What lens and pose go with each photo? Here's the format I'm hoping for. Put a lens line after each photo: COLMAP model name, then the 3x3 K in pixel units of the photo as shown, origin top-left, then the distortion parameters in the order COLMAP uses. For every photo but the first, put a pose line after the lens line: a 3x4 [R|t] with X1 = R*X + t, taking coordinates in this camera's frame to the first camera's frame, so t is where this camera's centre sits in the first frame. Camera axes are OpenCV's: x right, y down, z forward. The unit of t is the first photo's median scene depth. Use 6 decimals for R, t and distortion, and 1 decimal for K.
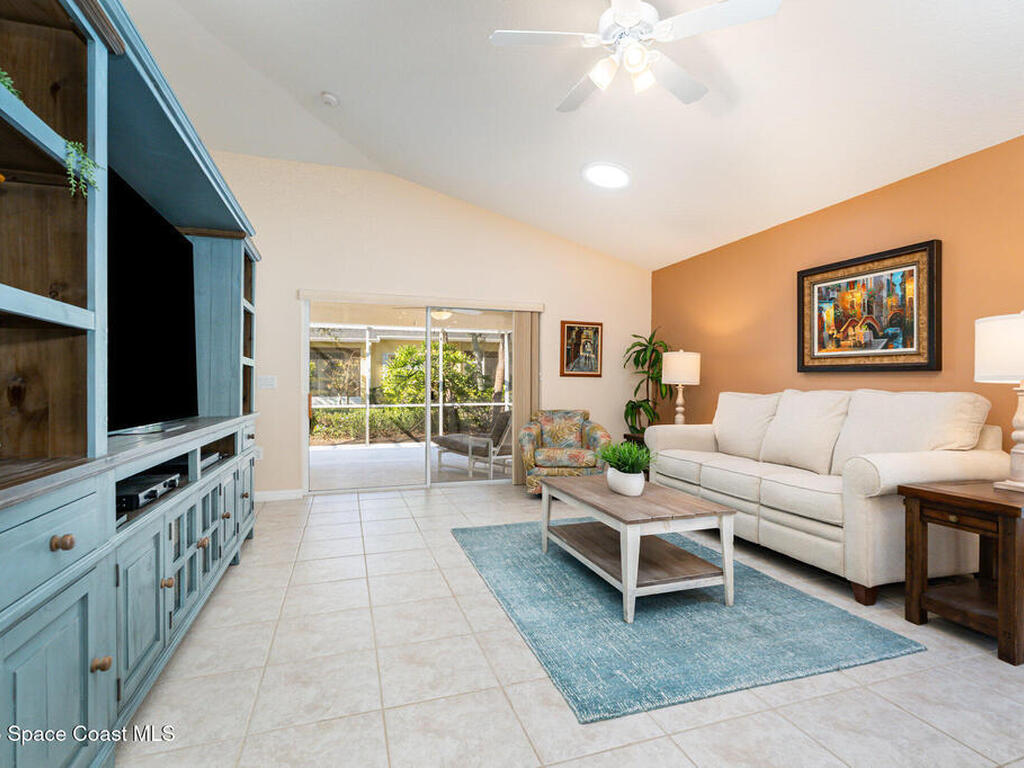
lens RADIAL K [[509.1, 0, 511.4], [0, 509.1, 380.5], [0, 0, 1]] dist [-0.003077, 0.000162]
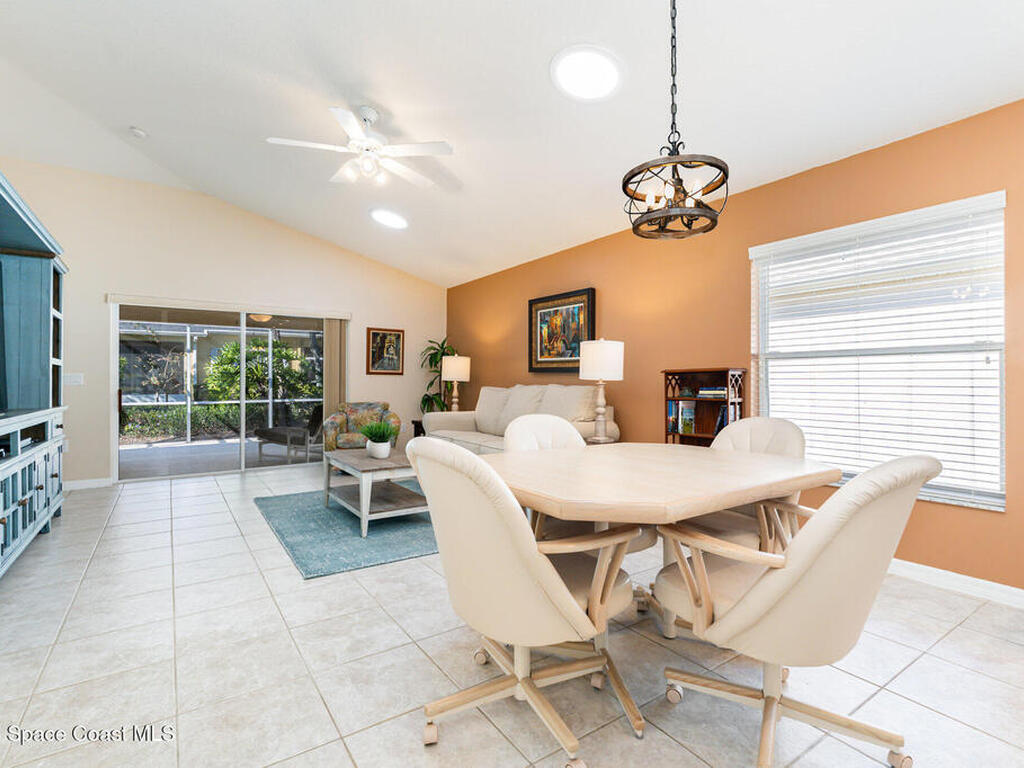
lens RADIAL K [[509.1, 0, 513.2], [0, 509.1, 381.0], [0, 0, 1]] dist [-0.003077, 0.000162]
pose [[0.961028, -0.001051, 0.276447, 0.149740], [-0.001174, 0.999968, 0.007883, -0.003465], [-0.276447, -0.007900, 0.960997, -0.368356]]
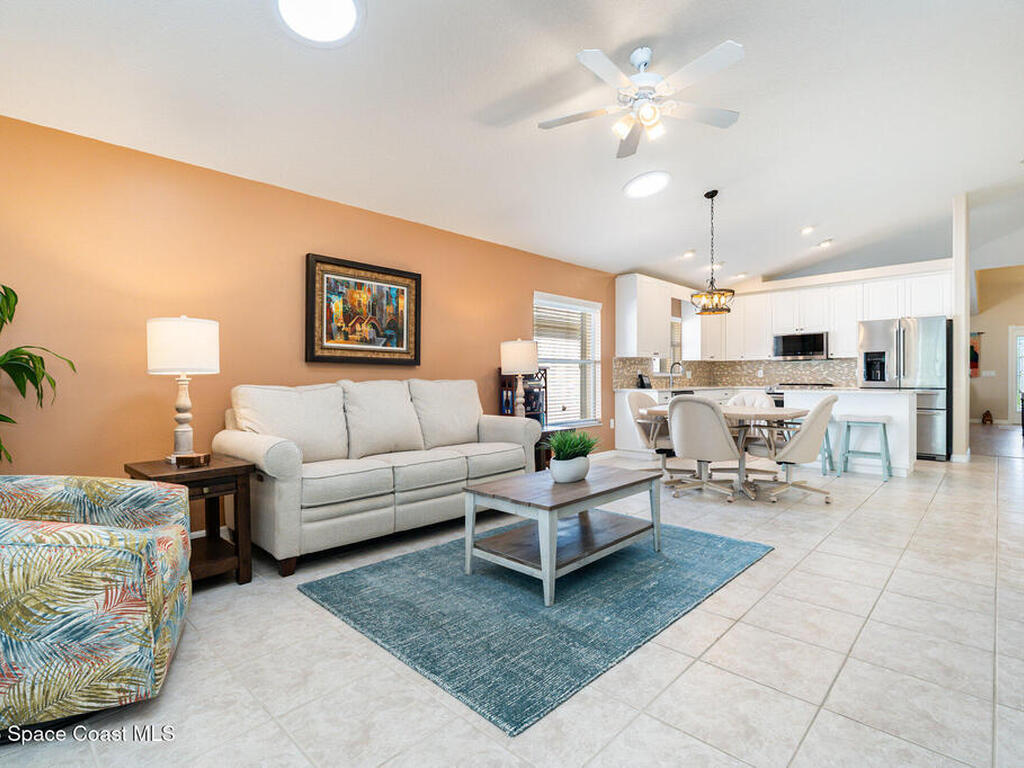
lens RADIAL K [[509.1, 0, 518.6], [0, 509.1, 379.0], [0, 0, 1]] dist [-0.003077, 0.000162]
pose [[-0.477132, -0.005947, 0.878811, -0.485090], [-0.007502, 0.999968, 0.002694, 0.011453], [-0.878800, -0.005307, -0.477162, 1.227192]]
